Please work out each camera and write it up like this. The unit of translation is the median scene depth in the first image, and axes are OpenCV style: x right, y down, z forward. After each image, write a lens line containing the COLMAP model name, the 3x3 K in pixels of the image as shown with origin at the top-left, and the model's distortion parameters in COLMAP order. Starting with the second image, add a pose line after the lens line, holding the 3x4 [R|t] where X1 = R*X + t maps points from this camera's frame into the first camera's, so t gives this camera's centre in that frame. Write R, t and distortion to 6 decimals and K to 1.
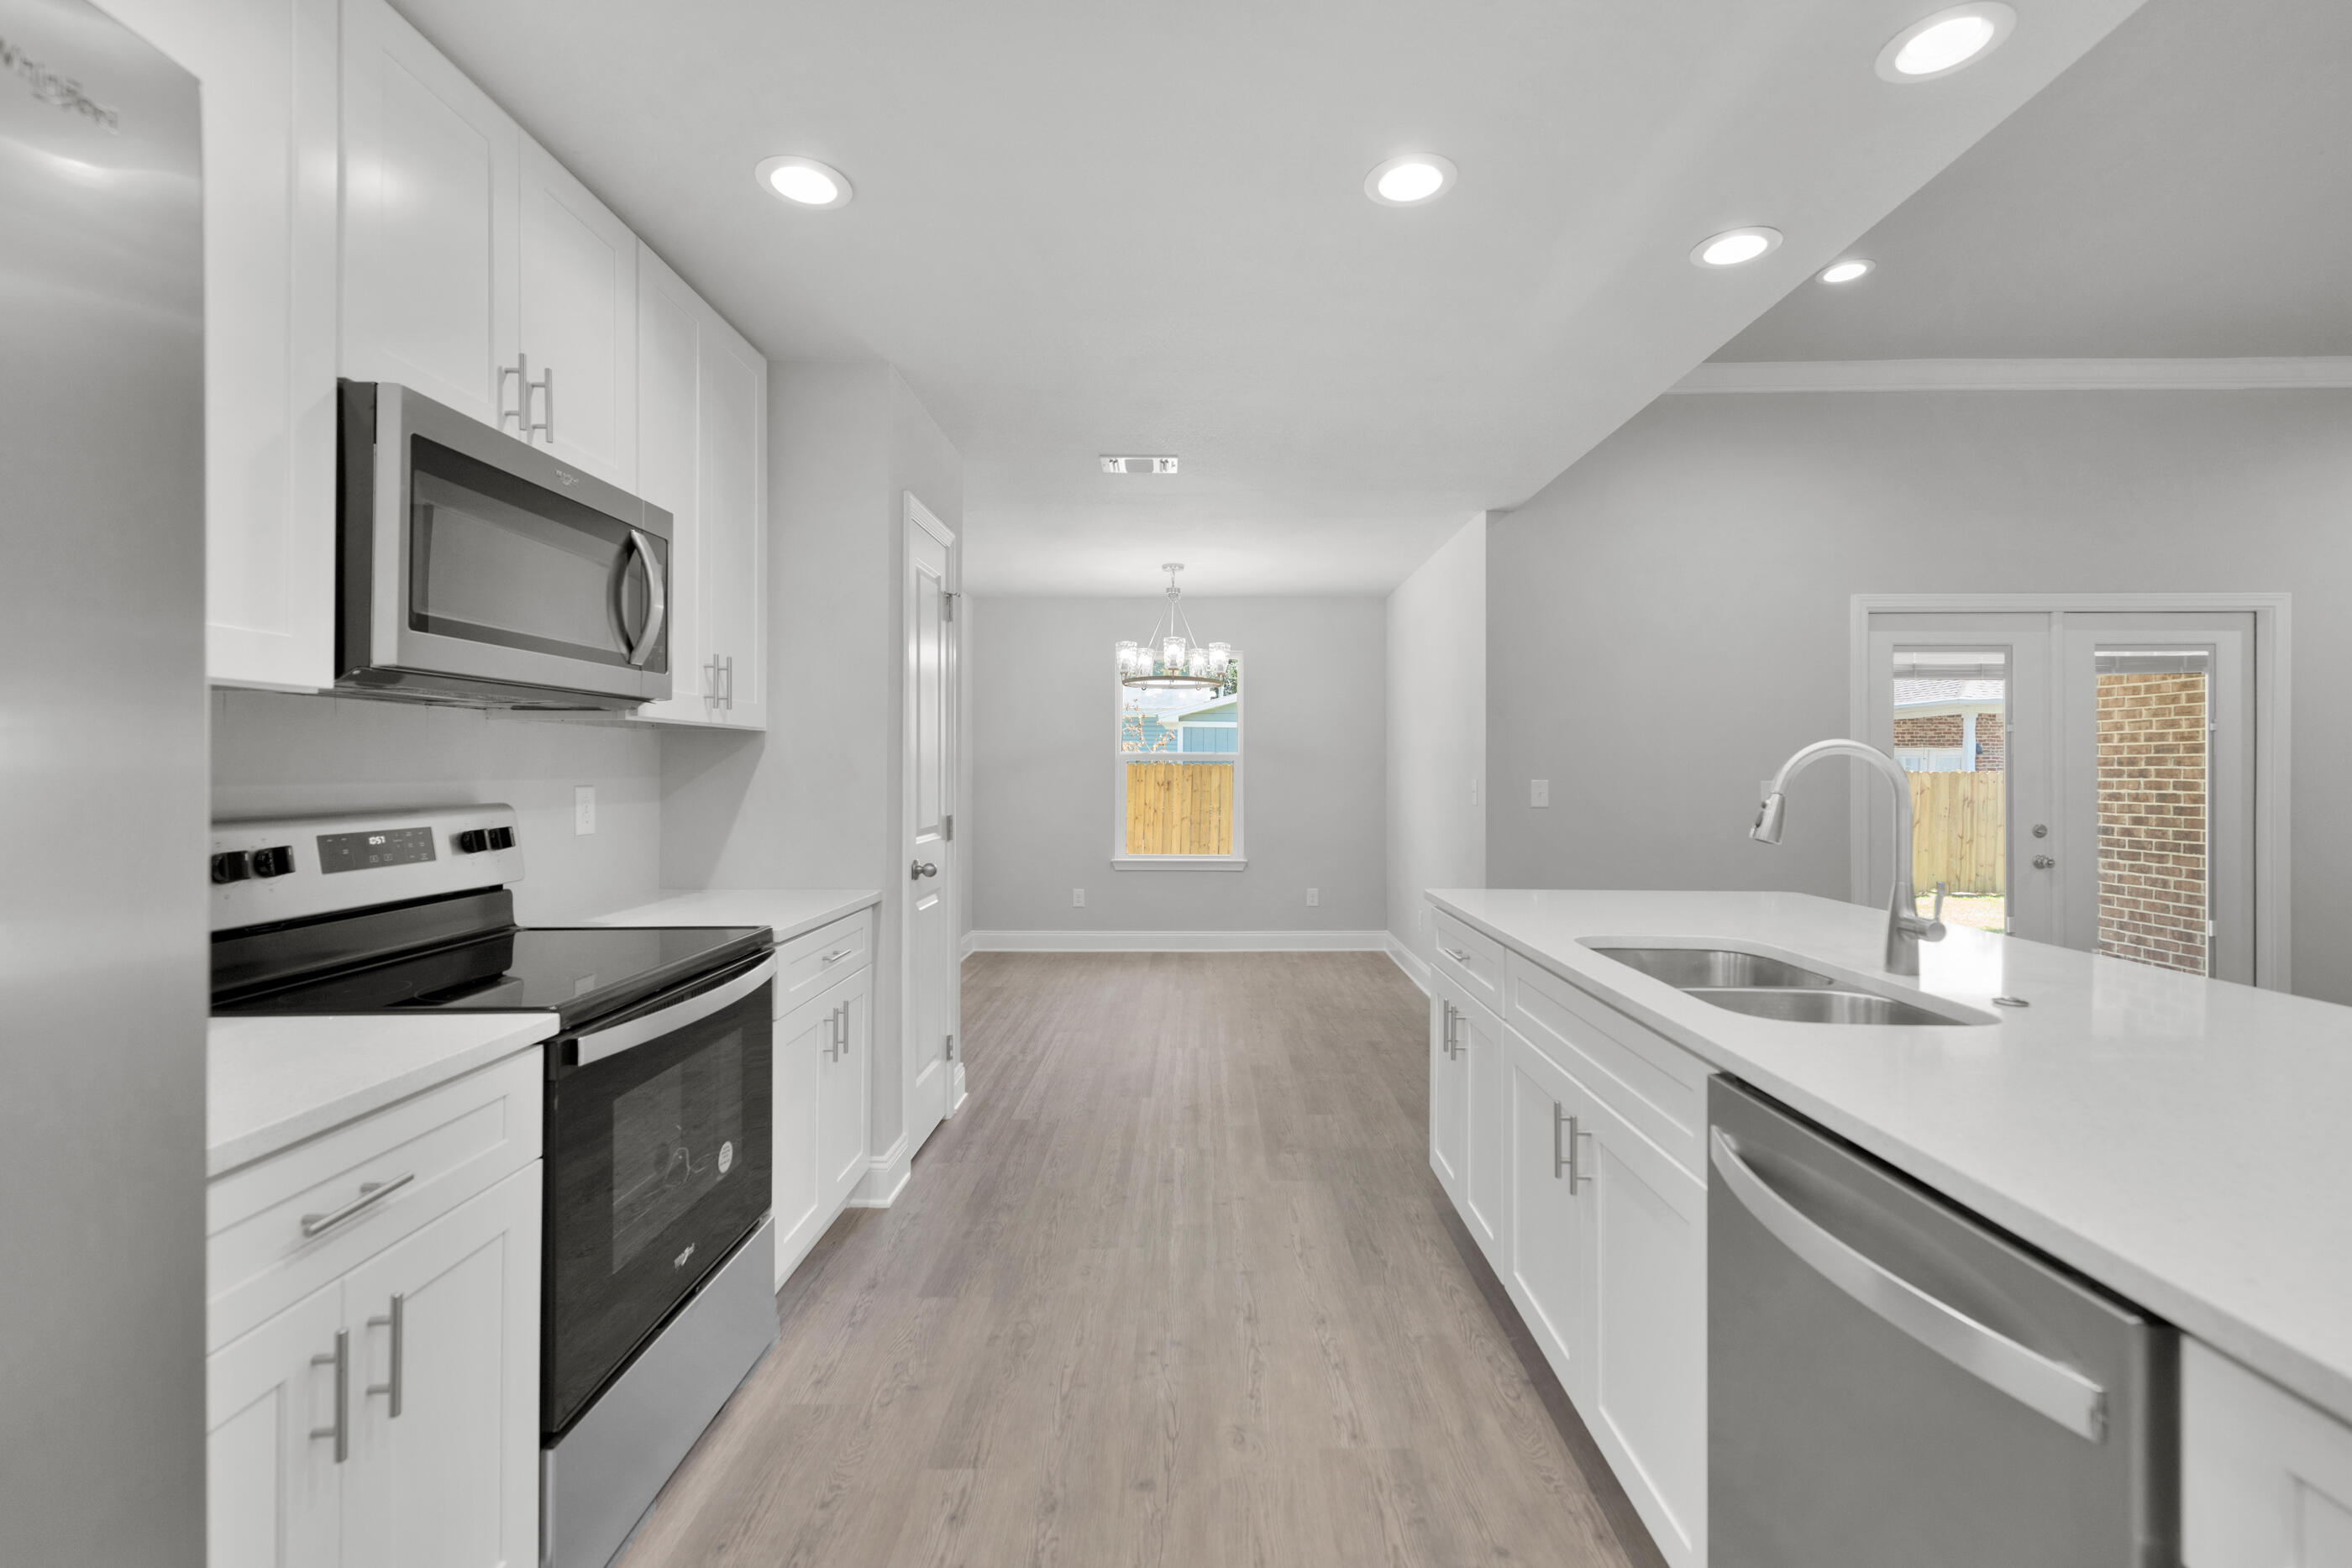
lens RADIAL K [[1022.5, 0, 1165.4], [0, 1022.5, 781.1], [0, 0, 1]] dist [0.018989, 0.000051]
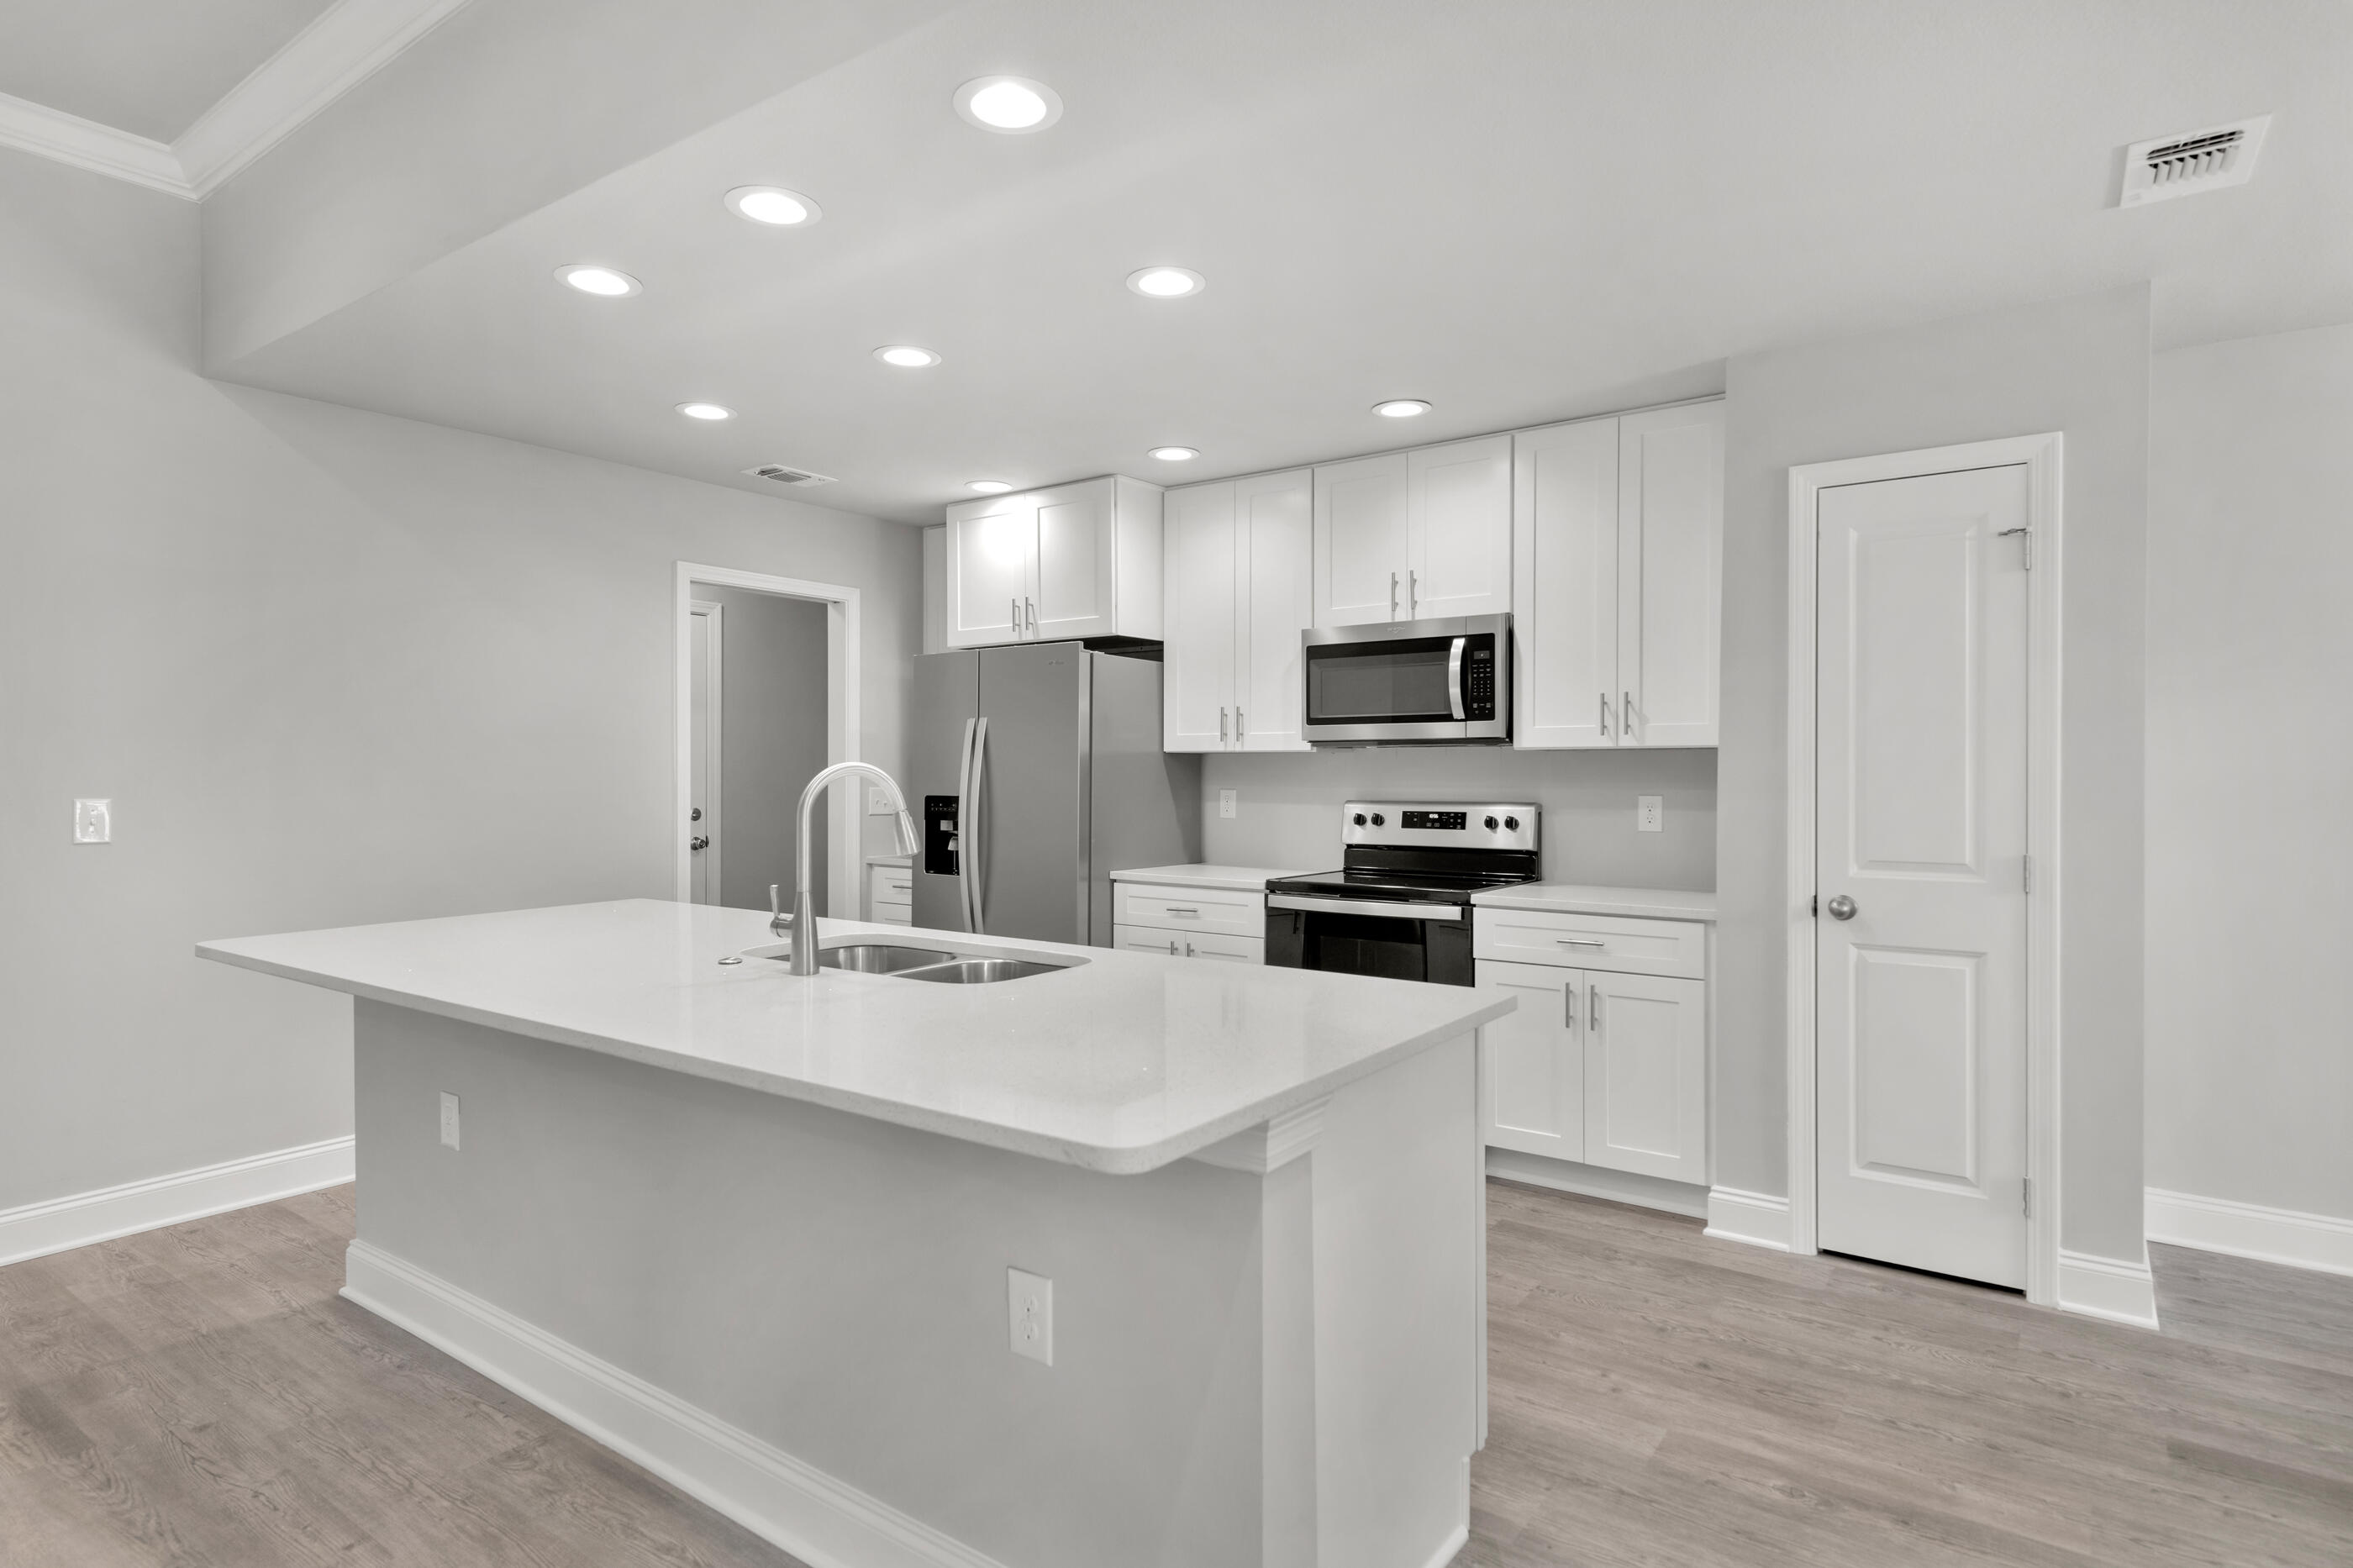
lens RADIAL K [[1187.3, 0, 1161.2], [0, 1187.3, 793.4], [0, 0, 1]] dist [-0.002314, 0.004158]
pose [[-0.585666, 0.010138, -0.810489, 1.152111], [-0.010871, 0.999734, 0.020361, -0.023663], [0.810479, 0.020736, -0.585400, 1.524537]]
